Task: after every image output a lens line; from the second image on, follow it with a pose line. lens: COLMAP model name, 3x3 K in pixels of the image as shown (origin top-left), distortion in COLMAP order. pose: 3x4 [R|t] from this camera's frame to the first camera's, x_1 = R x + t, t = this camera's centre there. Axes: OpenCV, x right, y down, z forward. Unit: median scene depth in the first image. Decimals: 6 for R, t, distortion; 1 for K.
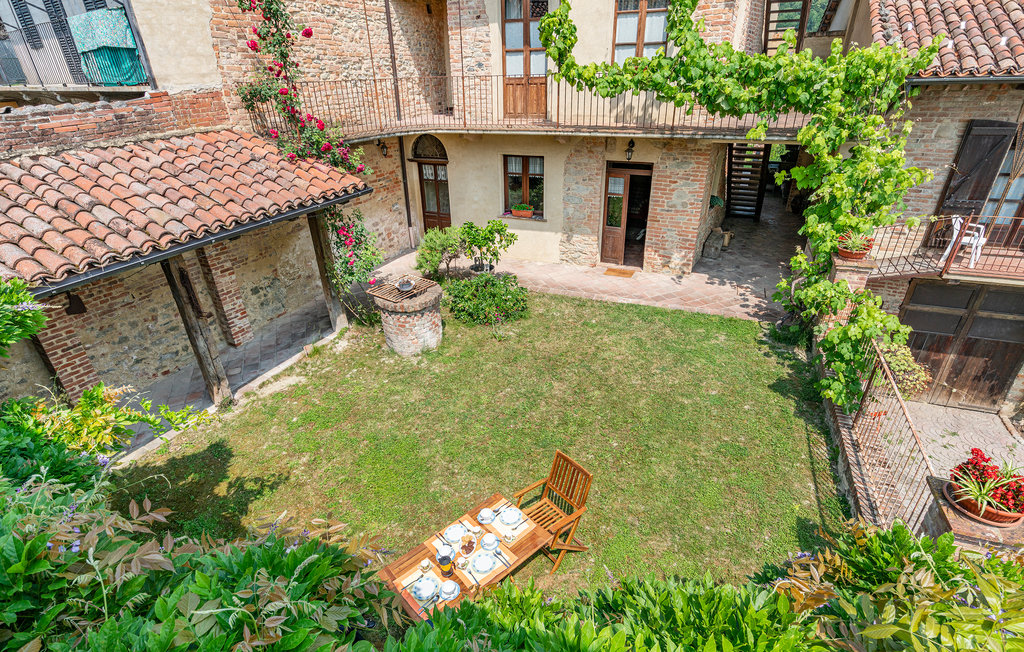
lens RADIAL K [[508.8, 0, 512.9], [0, 508.8, 347.4], [0, 0, 1]] dist [0.000231, 0.000049]
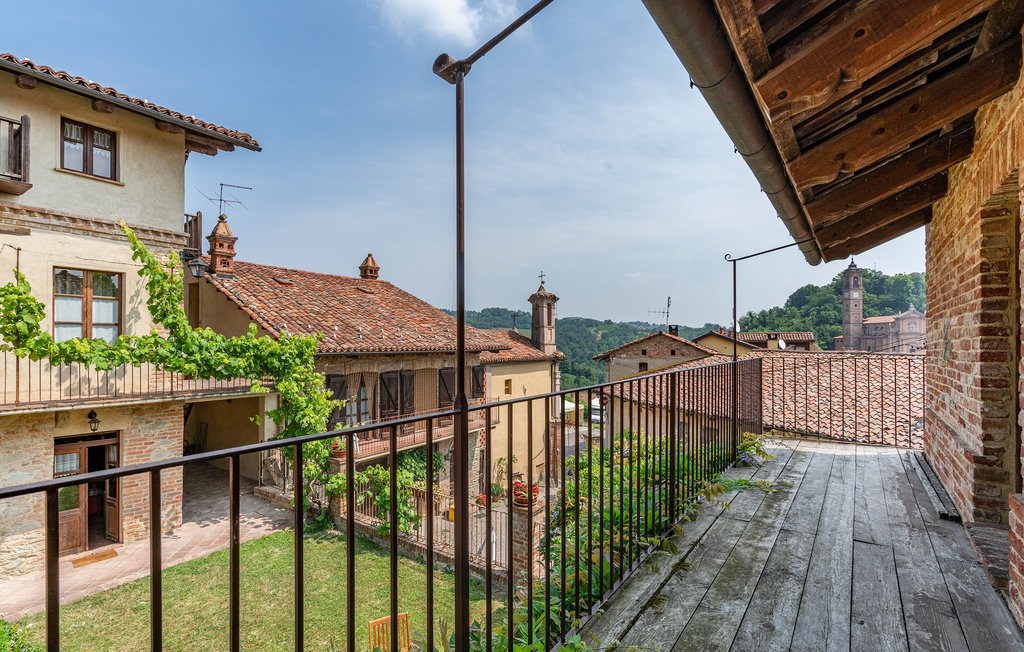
lens RADIAL K [[508.8, 0, 512.9], [0, 508.8, 347.4], [0, 0, 1]] dist [0.000231, 0.000049]
pose [[0.181634, 0.012890, 0.983282, -0.596506], [0.467427, 0.878598, -0.097862, -0.056514], [-0.865171, 0.477387, 0.153558, 0.127823]]
